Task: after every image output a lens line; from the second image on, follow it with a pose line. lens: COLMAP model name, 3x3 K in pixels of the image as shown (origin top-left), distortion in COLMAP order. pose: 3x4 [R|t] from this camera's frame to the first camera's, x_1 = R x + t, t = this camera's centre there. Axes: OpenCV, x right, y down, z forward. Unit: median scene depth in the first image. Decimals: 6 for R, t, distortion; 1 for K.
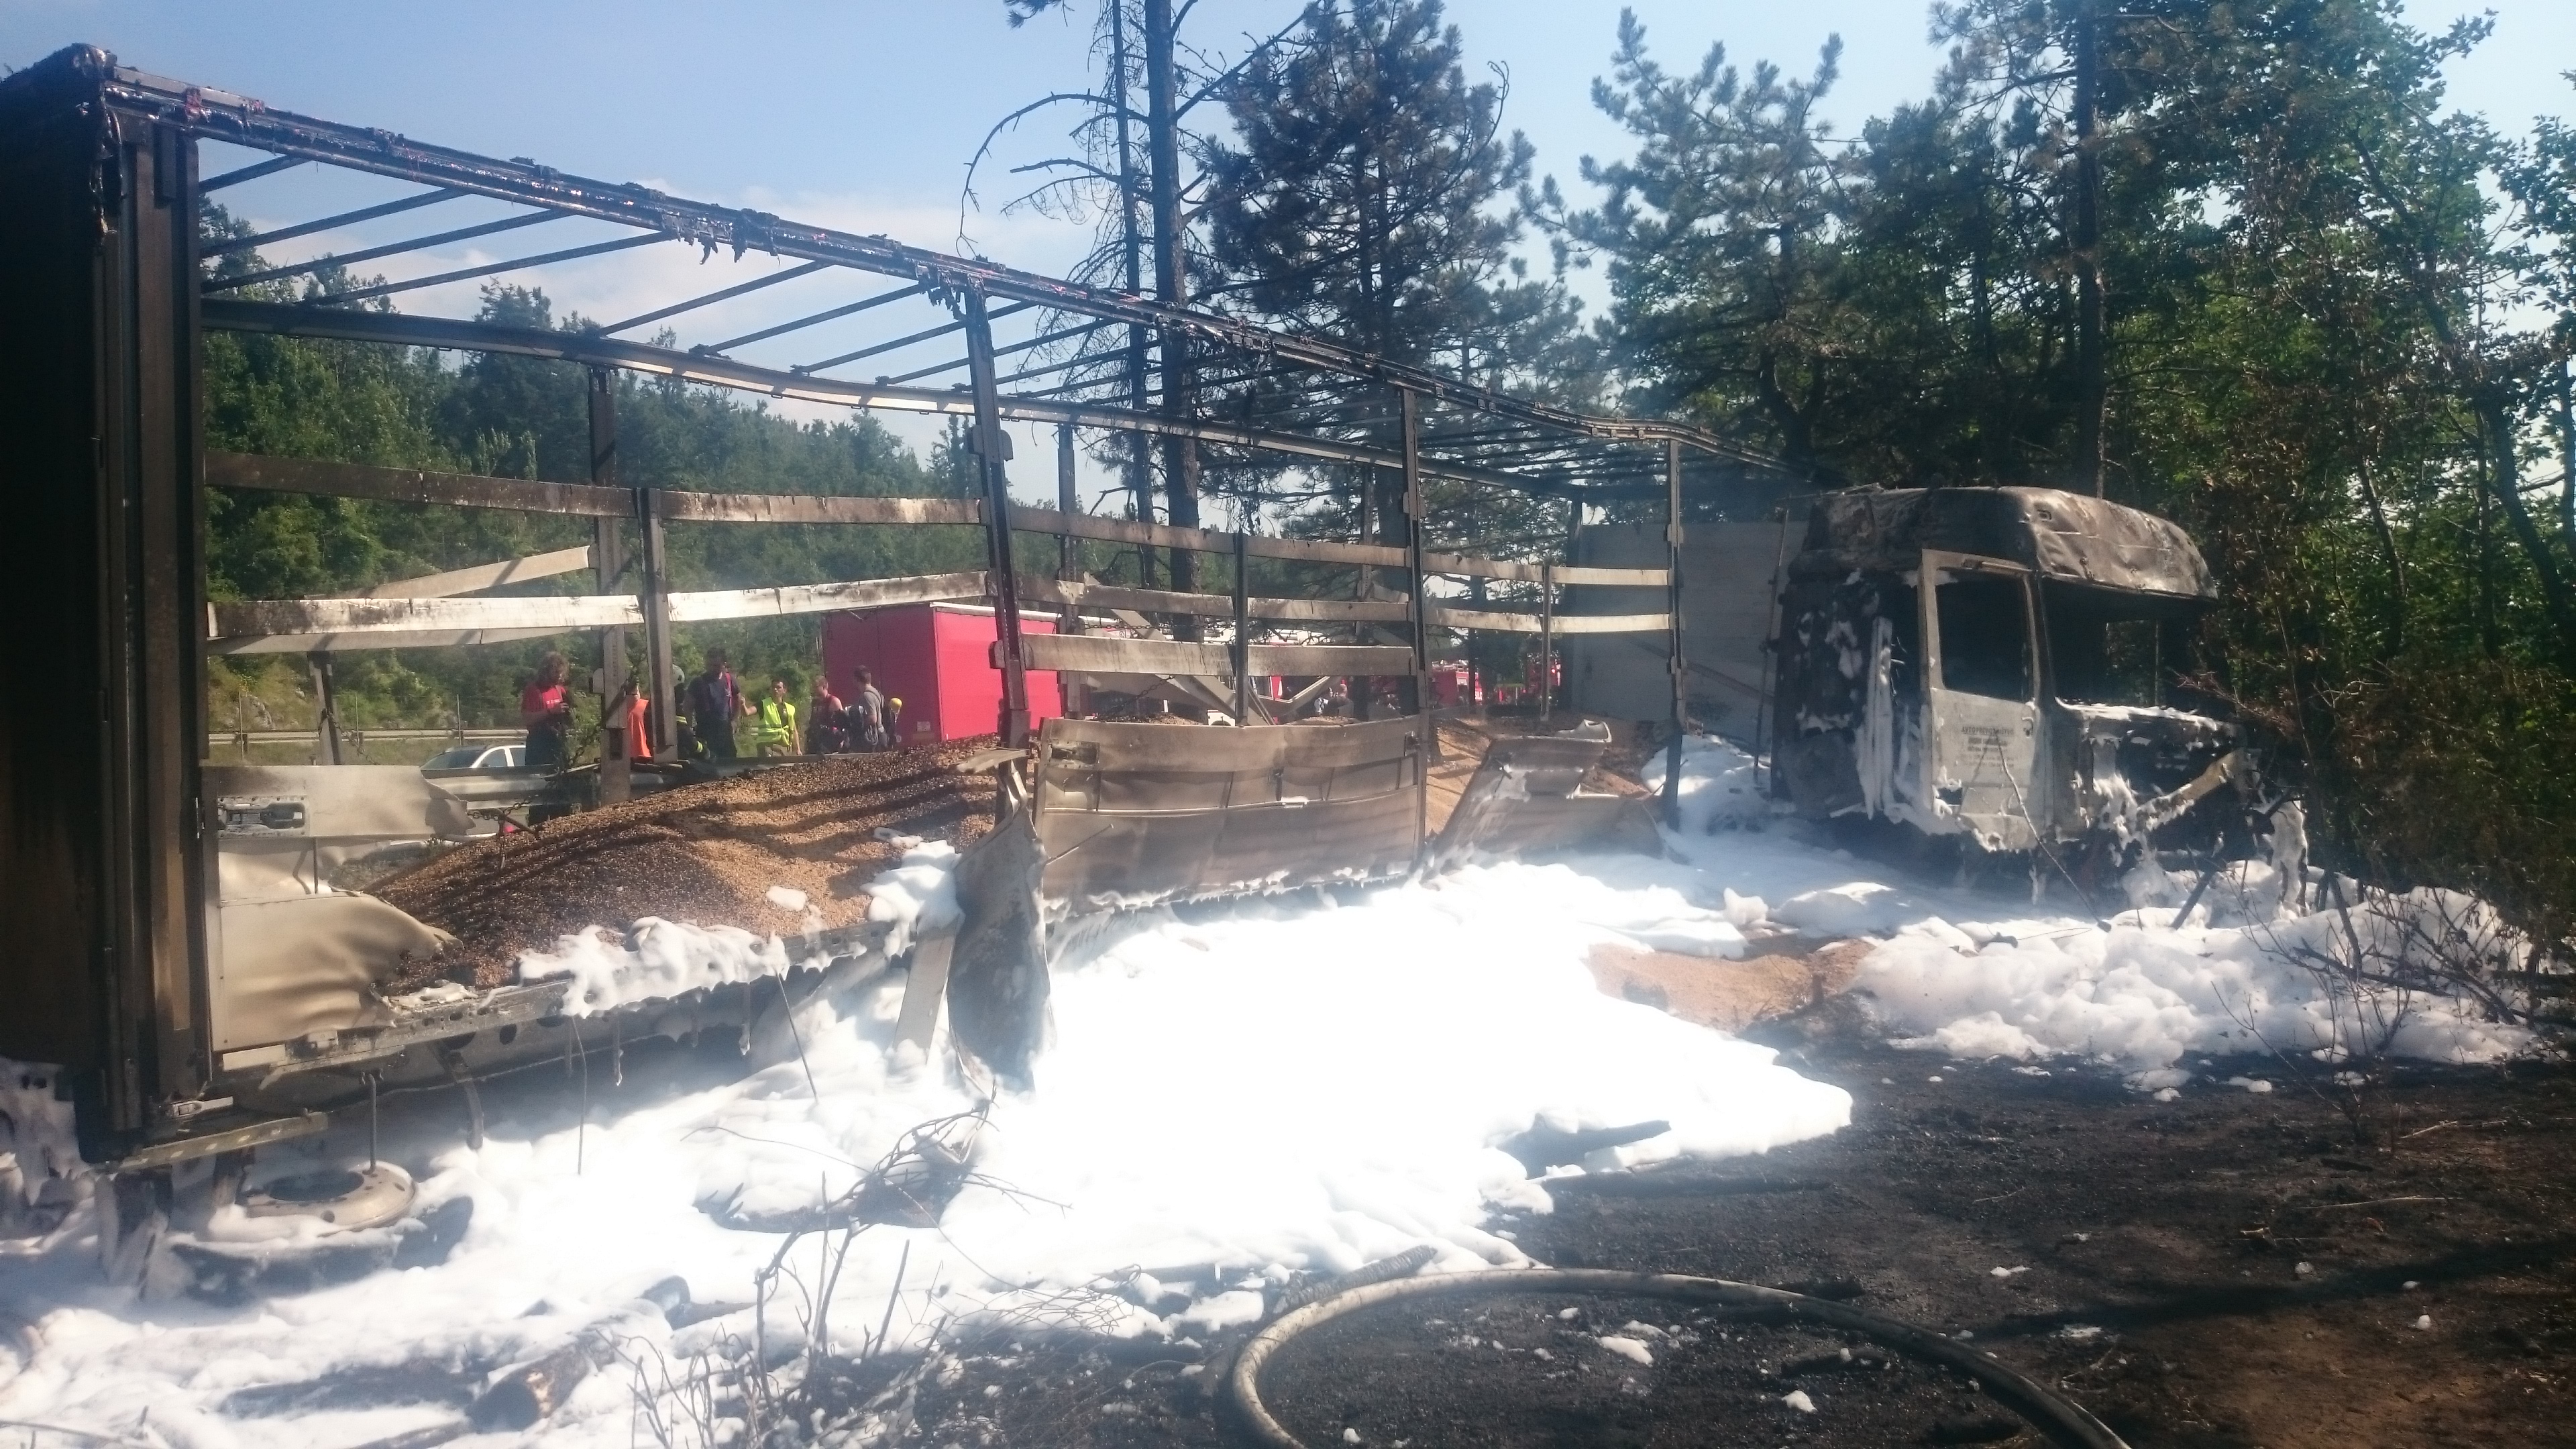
lens RADIAL K [[1959.5, 0, 1288.0], [0, 1959.5, 724.5], [0, 0, 1]] dist [0.002418, 0.001792]
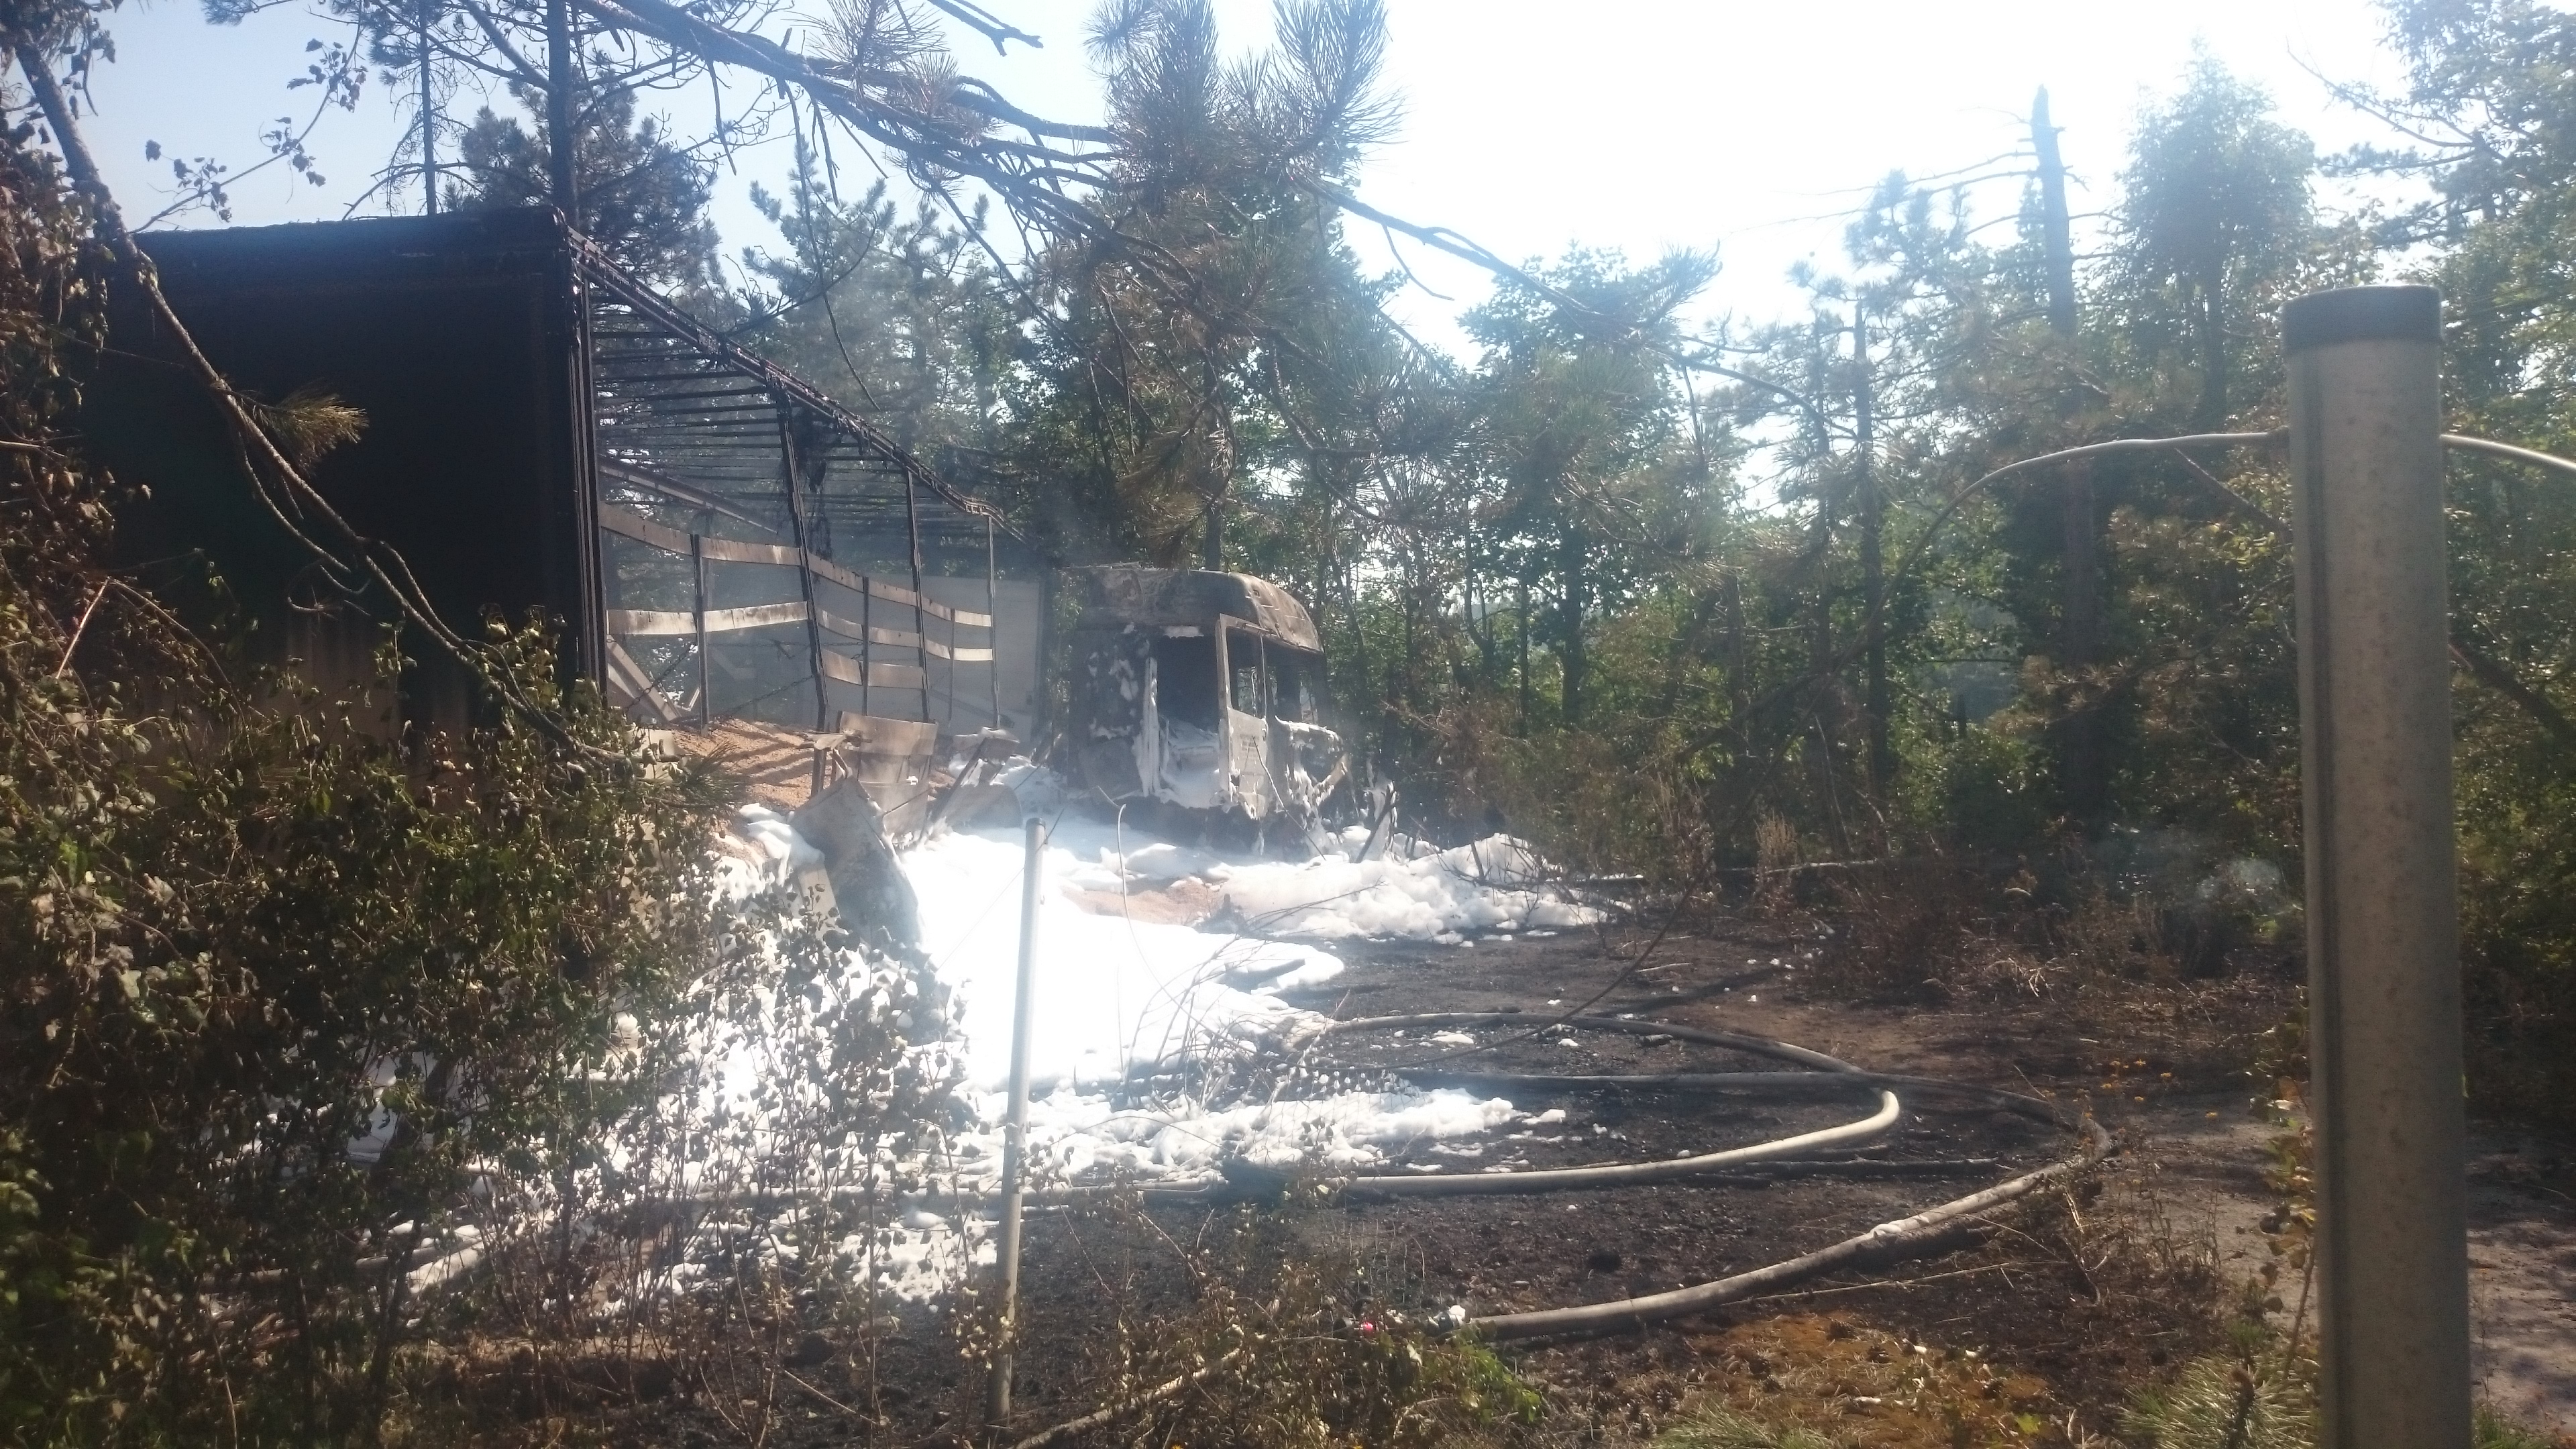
lens RADIAL K [[1959.5, 0, 1288.0], [0, 1959.5, 724.5], [0, 0, 1]] dist [0.002418, 0.001792]
pose [[0.801558, 0.015408, 0.597719, -0.464477], [-0.004567, 0.999797, -0.019649, 0.020710], [-0.597900, 0.013020, 0.801465, -0.190037]]
